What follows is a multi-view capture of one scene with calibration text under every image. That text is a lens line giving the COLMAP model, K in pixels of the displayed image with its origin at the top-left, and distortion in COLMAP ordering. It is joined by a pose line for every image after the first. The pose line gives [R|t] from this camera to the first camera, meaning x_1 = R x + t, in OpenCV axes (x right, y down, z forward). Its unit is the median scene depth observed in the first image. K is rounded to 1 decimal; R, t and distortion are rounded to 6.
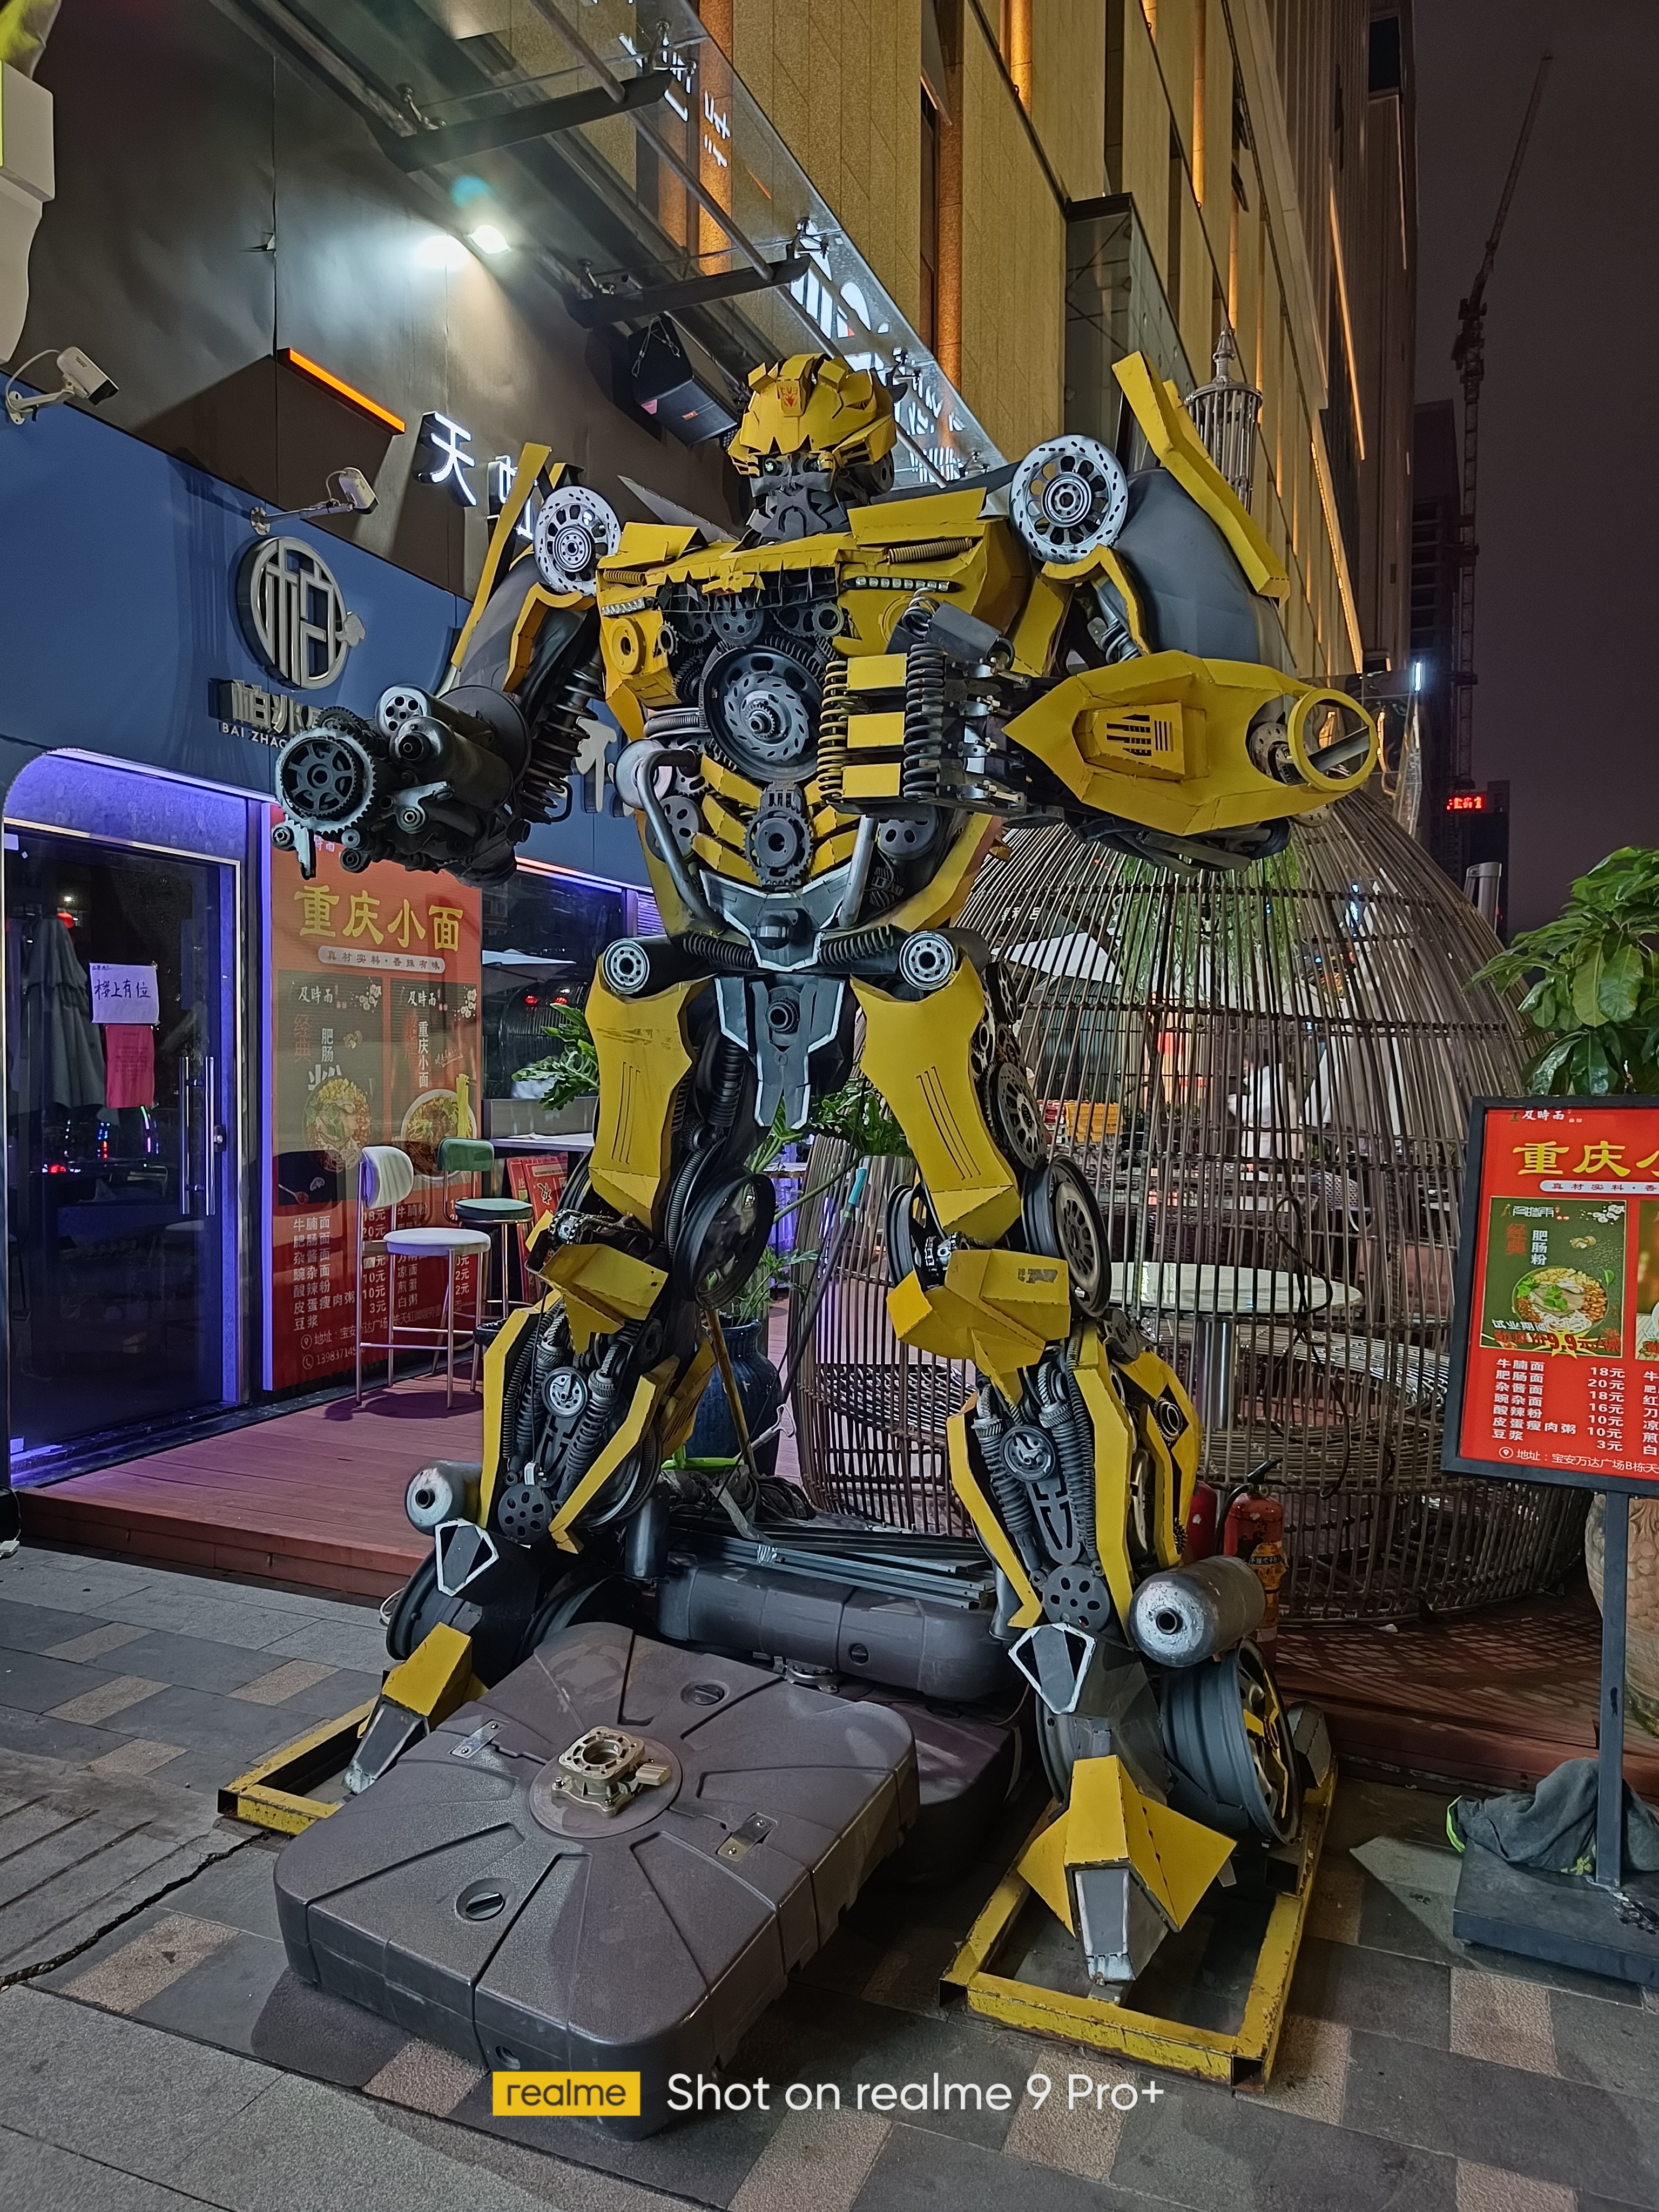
lens RADIAL K [[1538.5, 0, 829.5], [0, 1538.5, 1106.0], [0, 0, 1]] dist [0.004694, -0.002926]
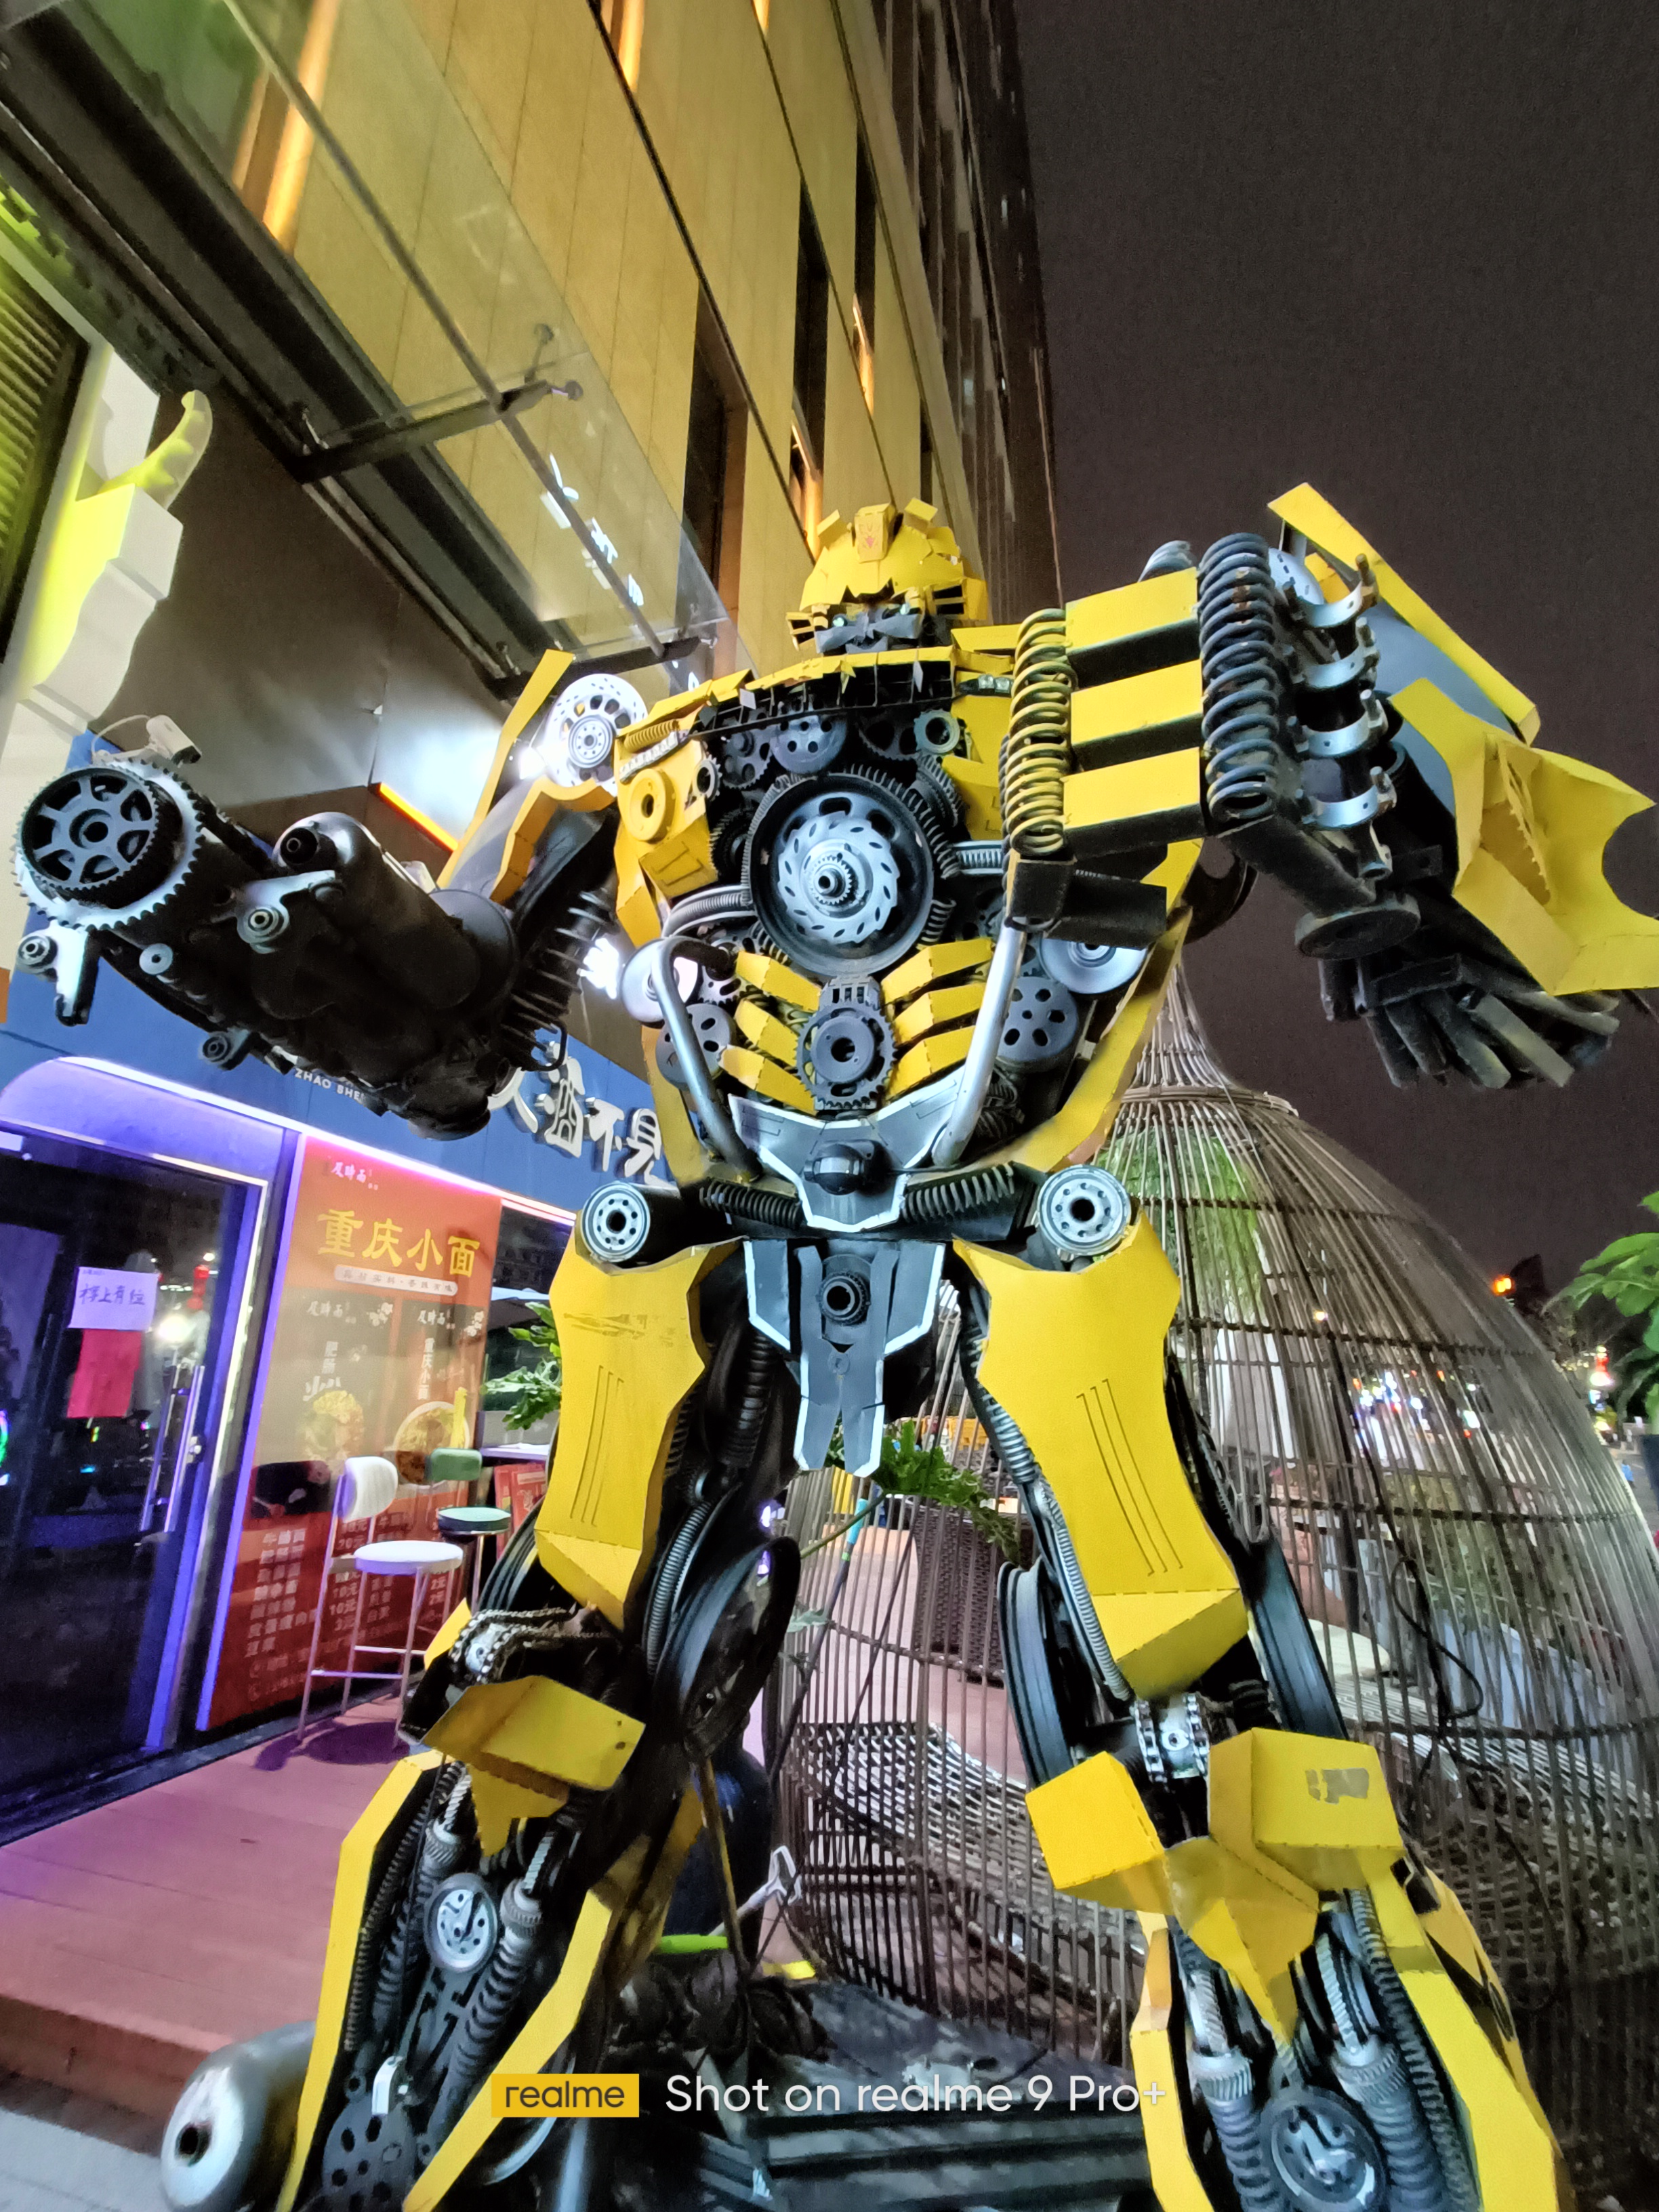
lens RADIAL K [[1003.5, 0, 829.5], [0, 1003.5, 1106.0], [0, 0, 1]] dist [0.018625, -0.008318]
pose [[0.997084, 0.035456, 0.067581, -0.066846], [-0.013940, 0.955244, -0.295490, -0.008550], [-0.075033, 0.293686, 0.952953, 0.530311]]
